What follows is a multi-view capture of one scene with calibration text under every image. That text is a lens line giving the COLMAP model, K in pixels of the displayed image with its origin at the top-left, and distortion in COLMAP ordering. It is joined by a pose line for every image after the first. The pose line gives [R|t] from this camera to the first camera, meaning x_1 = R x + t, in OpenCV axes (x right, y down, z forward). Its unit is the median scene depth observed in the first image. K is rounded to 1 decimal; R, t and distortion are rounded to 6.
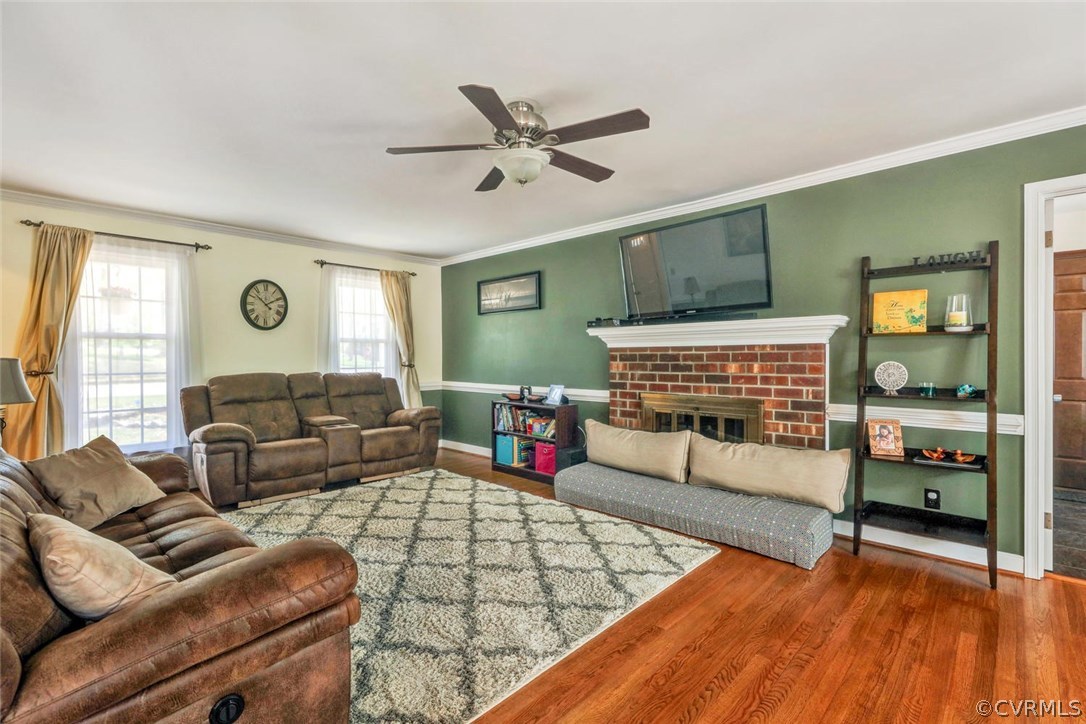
lens RADIAL K [[486.0, 0, 560.4], [0, 486.0, 360.6], [0, 0, 1]] dist [0.002276, -0.000115]
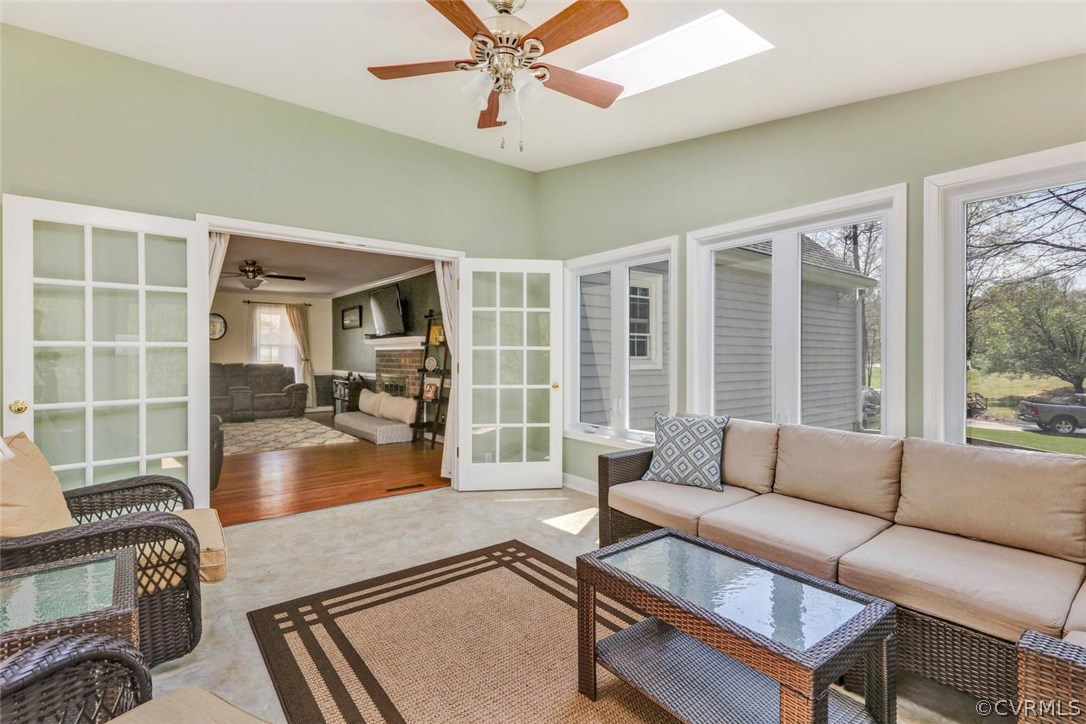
lens RADIAL K [[515.1, 0, 543.6], [0, 515.1, 357.5], [0, 0, 1]] dist [-0.001555, -0.000158]
pose [[0.989007, 0.006460, -0.147728, 1.021207], [-0.007559, 0.999948, -0.006878, 0.009546], [0.147676, 0.007919, 0.989004, -0.837654]]
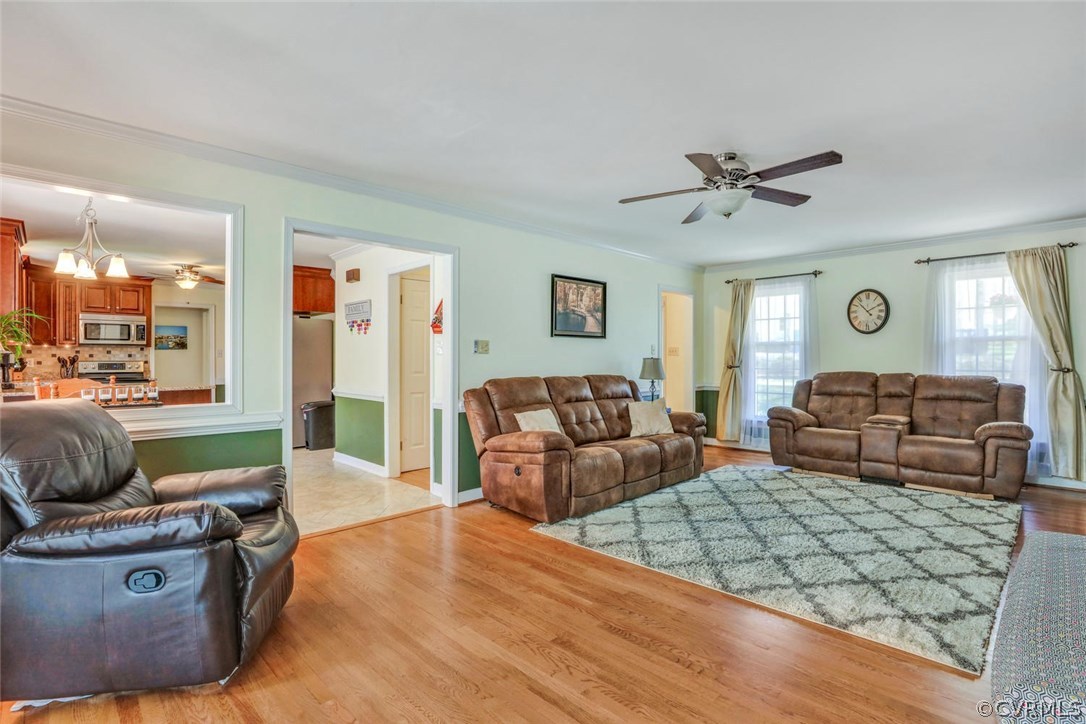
lens RADIAL K [[515.1, 0, 543.6], [0, 515.1, 357.5], [0, 0, 1]] dist [-0.001555, -0.000158]
pose [[-0.029806, 0.001137, -0.999555, 0.659937], [-0.009671, 0.999952, 0.001425, -0.002782], [0.999509, 0.009709, -0.029793, 0.315711]]
